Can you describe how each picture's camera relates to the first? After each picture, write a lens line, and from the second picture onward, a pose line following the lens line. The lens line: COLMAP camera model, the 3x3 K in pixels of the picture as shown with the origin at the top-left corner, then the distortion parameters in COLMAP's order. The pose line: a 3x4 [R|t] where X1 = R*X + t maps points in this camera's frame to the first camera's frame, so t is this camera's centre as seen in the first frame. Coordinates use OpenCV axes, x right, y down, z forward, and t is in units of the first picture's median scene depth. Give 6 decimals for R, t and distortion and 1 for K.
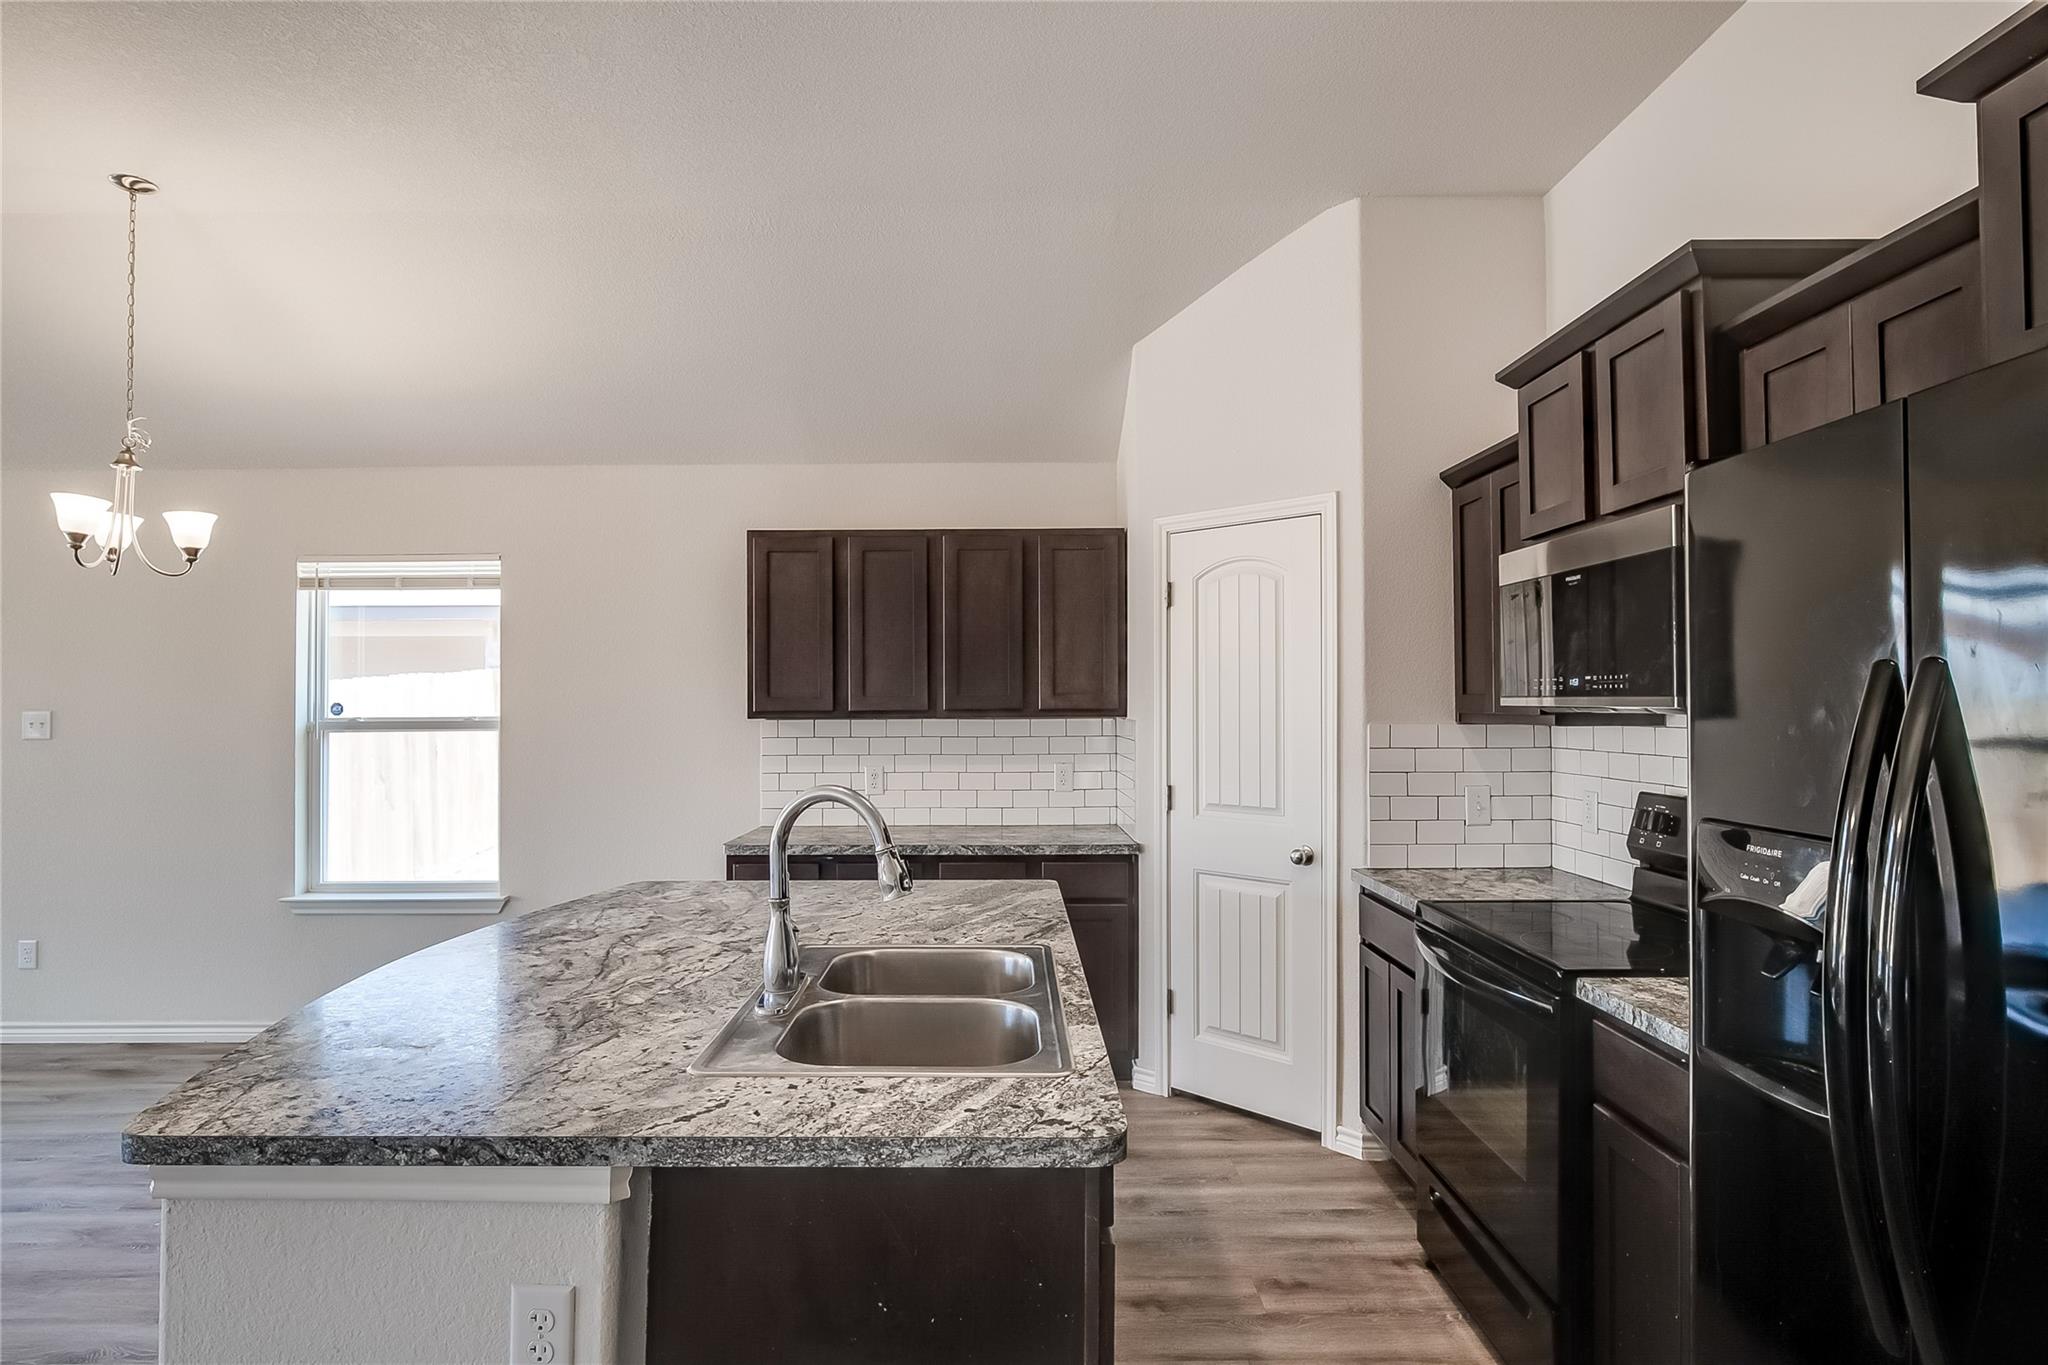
lens RADIAL K [[1097.5, 0, 1022.1], [0, 1097.5, 690.2], [0, 0, 1]] dist [-0.019434, 0.002189]
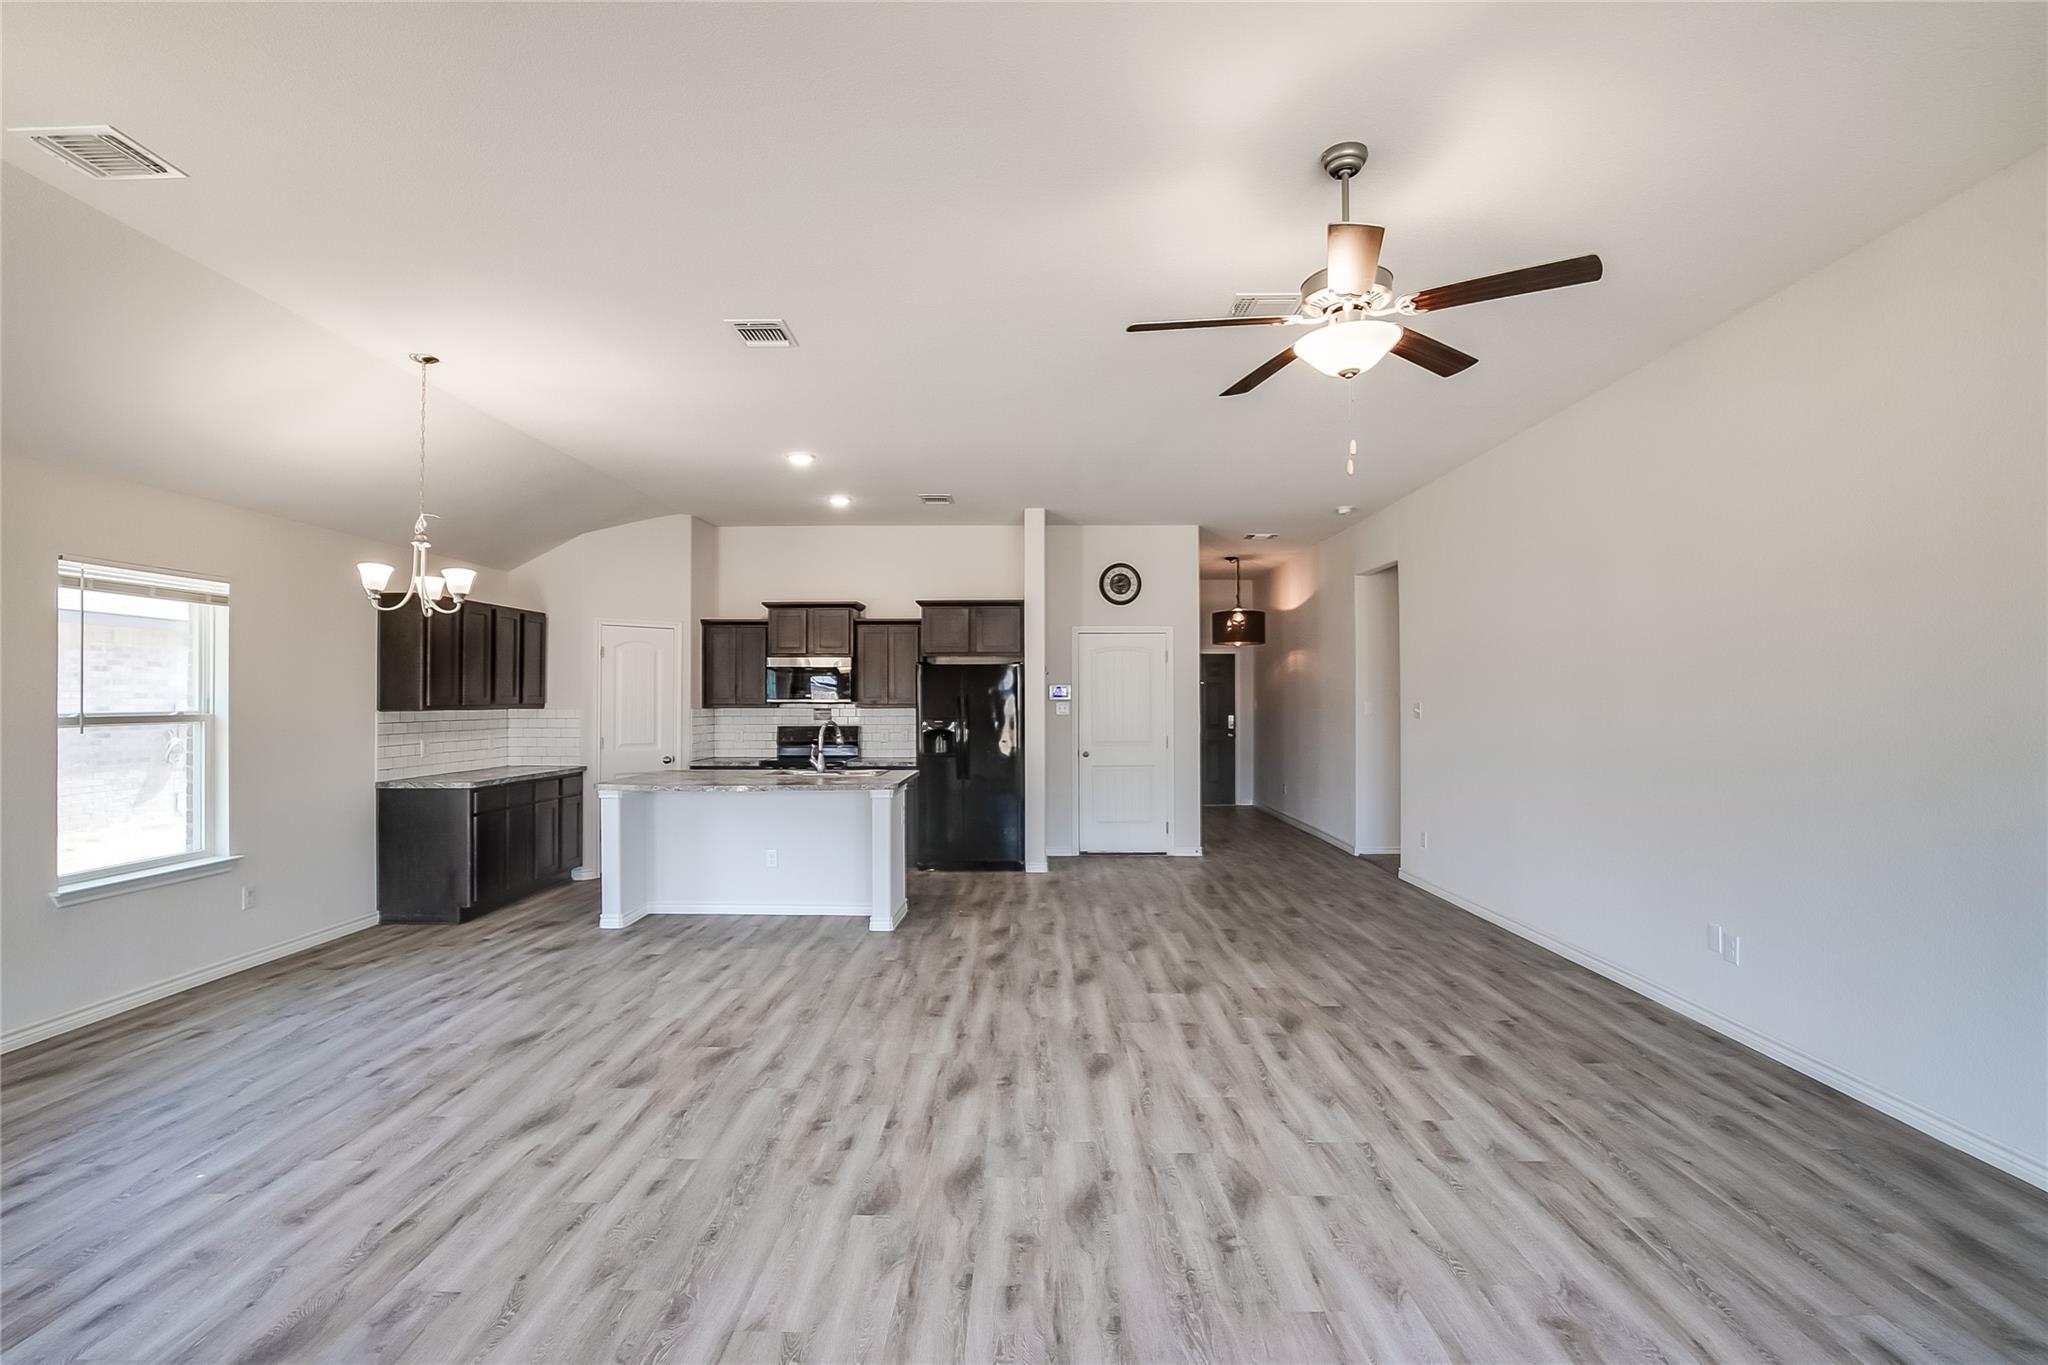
lens RADIAL K [[943.4, 0, 1021.4], [0, 943.4, 688.7], [0, 0, 1]] dist [-0.036540, 0.007185]
pose [[0.024814, 0.016125, 0.999562, -1.726510], [-0.009440, 0.999829, -0.015895, 0.008635], [-0.999648, -0.009041, 0.024962, 0.097892]]
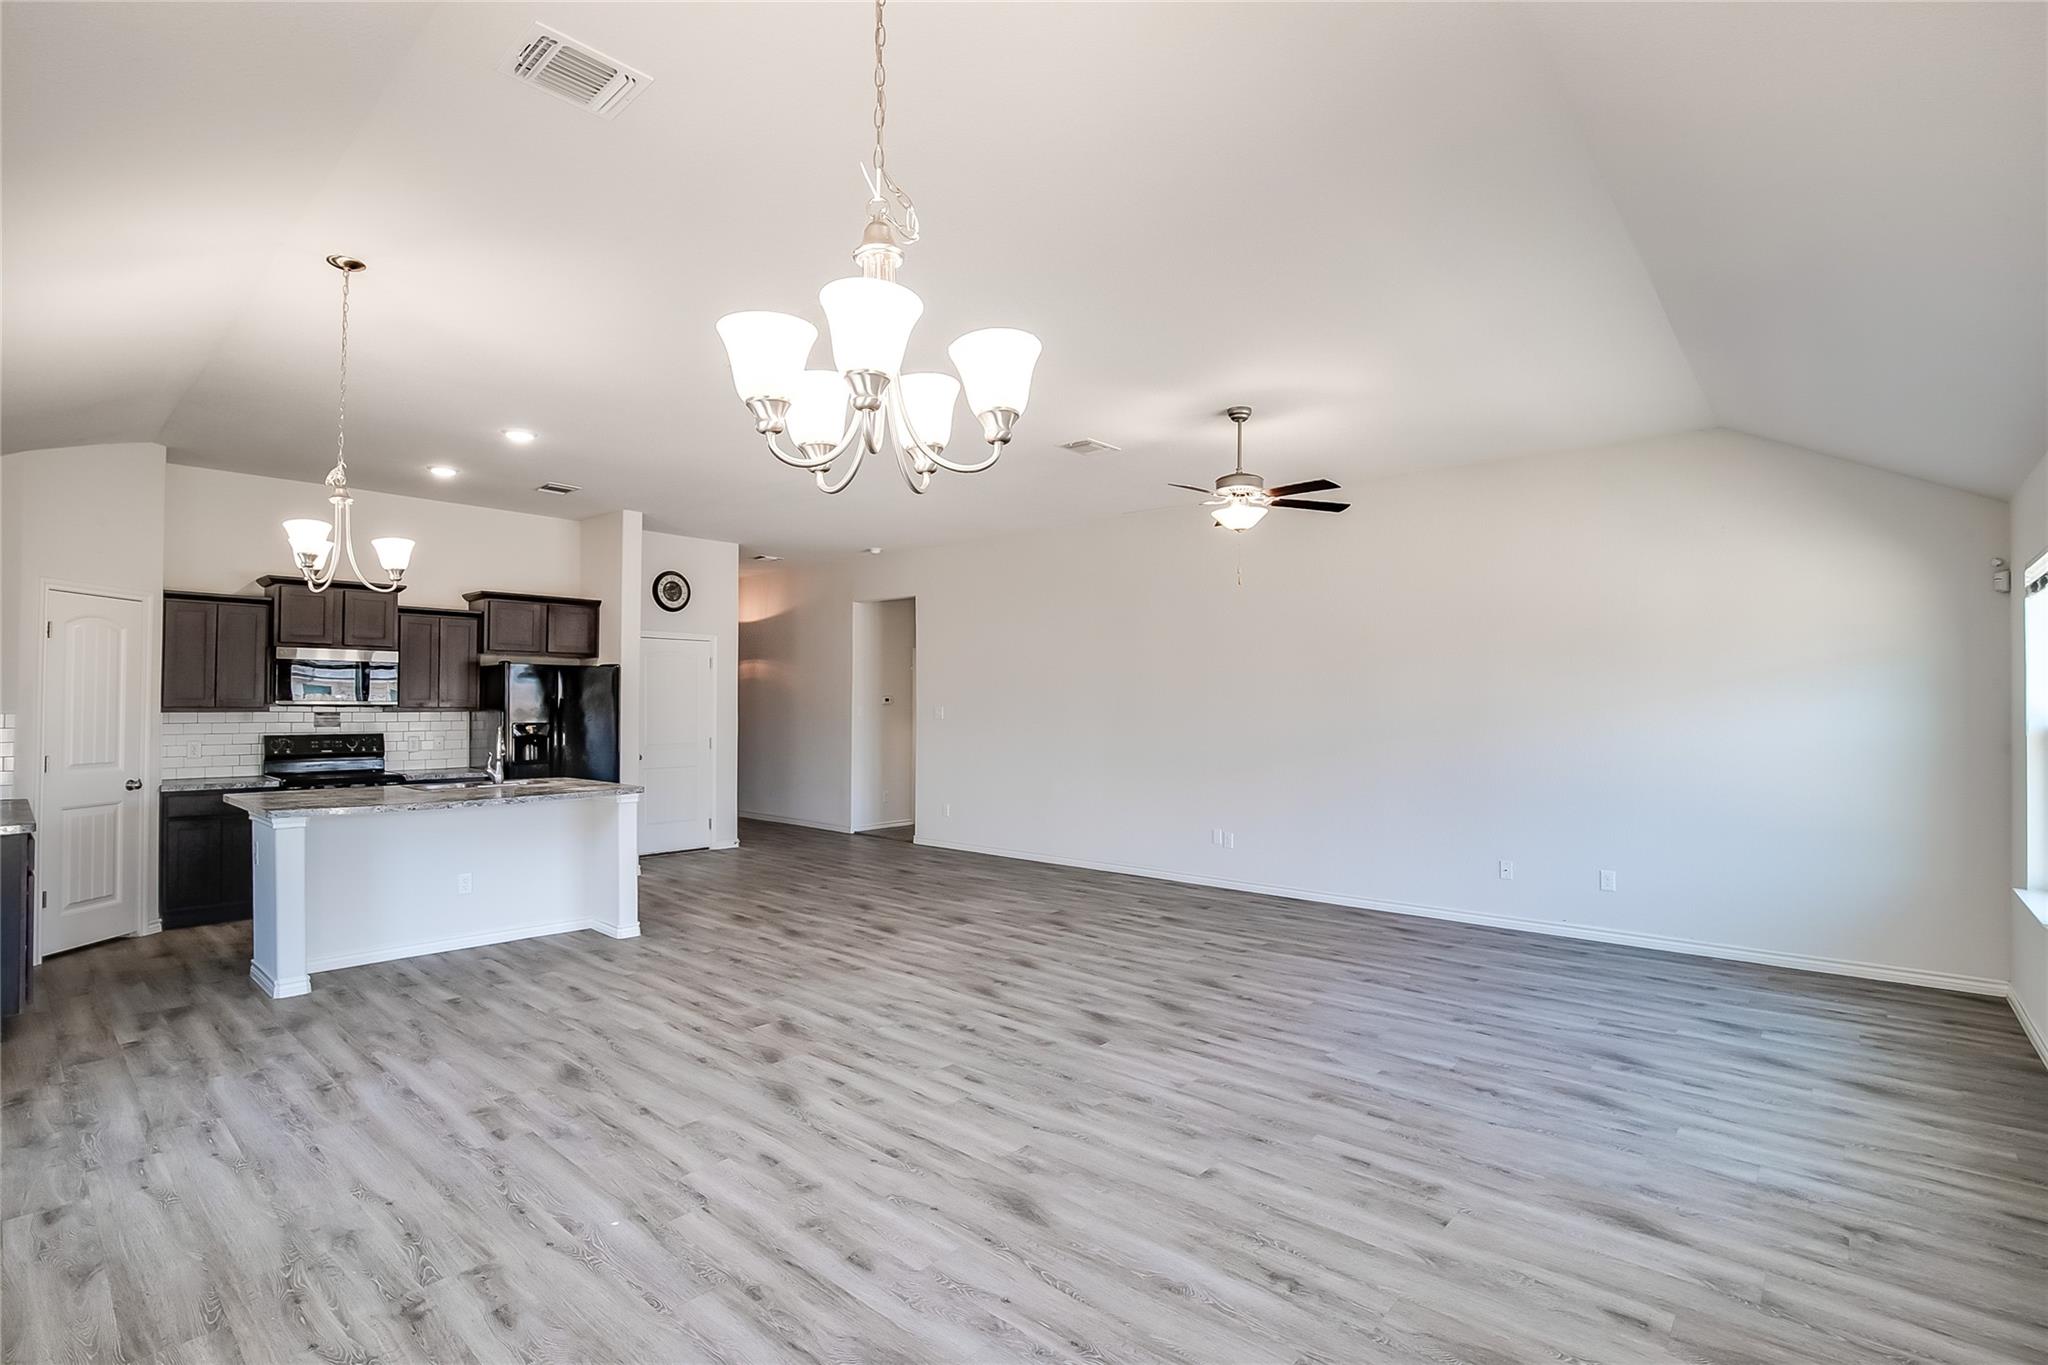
lens RADIAL K [[958.0, 0, 1019.2], [0, 958.0, 691.2], [0, 0, 1]] dist [-0.037142, 0.009302]
pose [[-0.736649, 0.011812, 0.676172, -1.693426], [-0.007268, 0.999651, -0.025381, 0.019830], [-0.676236, -0.023612, -0.736306, 1.022448]]
